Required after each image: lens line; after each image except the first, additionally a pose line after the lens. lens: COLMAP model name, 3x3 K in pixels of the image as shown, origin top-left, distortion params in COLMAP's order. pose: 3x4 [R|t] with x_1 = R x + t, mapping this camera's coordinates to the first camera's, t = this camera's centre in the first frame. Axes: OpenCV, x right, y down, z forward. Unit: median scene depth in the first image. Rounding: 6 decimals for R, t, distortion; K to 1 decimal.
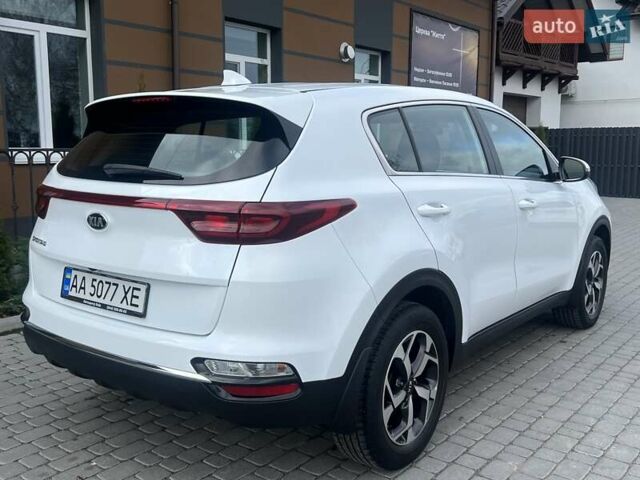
lens RADIAL K [[645.3, 0, 320.0], [0, 645.3, 240.0], [0, 0, 1]] dist [0.181054, -0.439184]
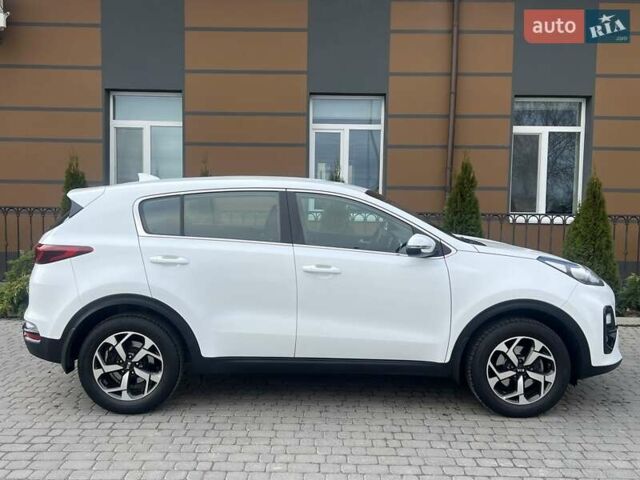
lens RADIAL K [[623.5, 0, 320.0], [0, 623.5, 240.0], [0, 0, 1]] dist [0.039948, 0.002843]
pose [[0.620112, 0.060529, -0.782175, 1.324333], [-0.123782, 0.992079, -0.021363, -0.091136], [0.774687, 0.110066, 0.622692, 0.289580]]
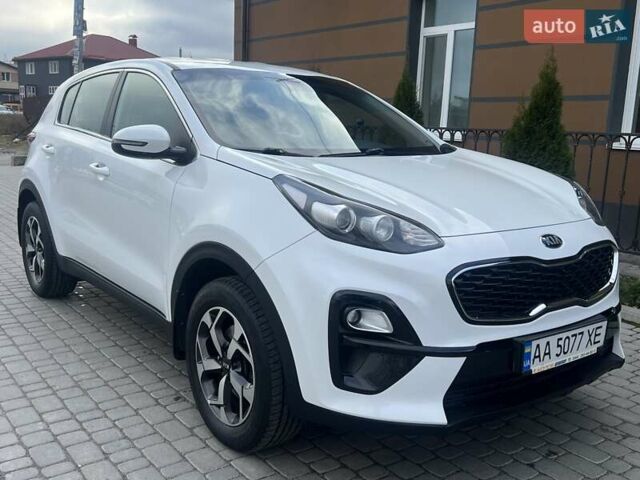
lens RADIAL K [[645.3, 0, 320.0], [0, 645.3, 240.0], [0, 0, 1]] dist [0.181054, -0.439184]
pose [[-0.253126, 0.159533, -0.954189, 1.280666], [-0.170478, 0.963520, 0.206318, -0.227746], [0.952294, 0.214893, -0.216695, 1.673312]]
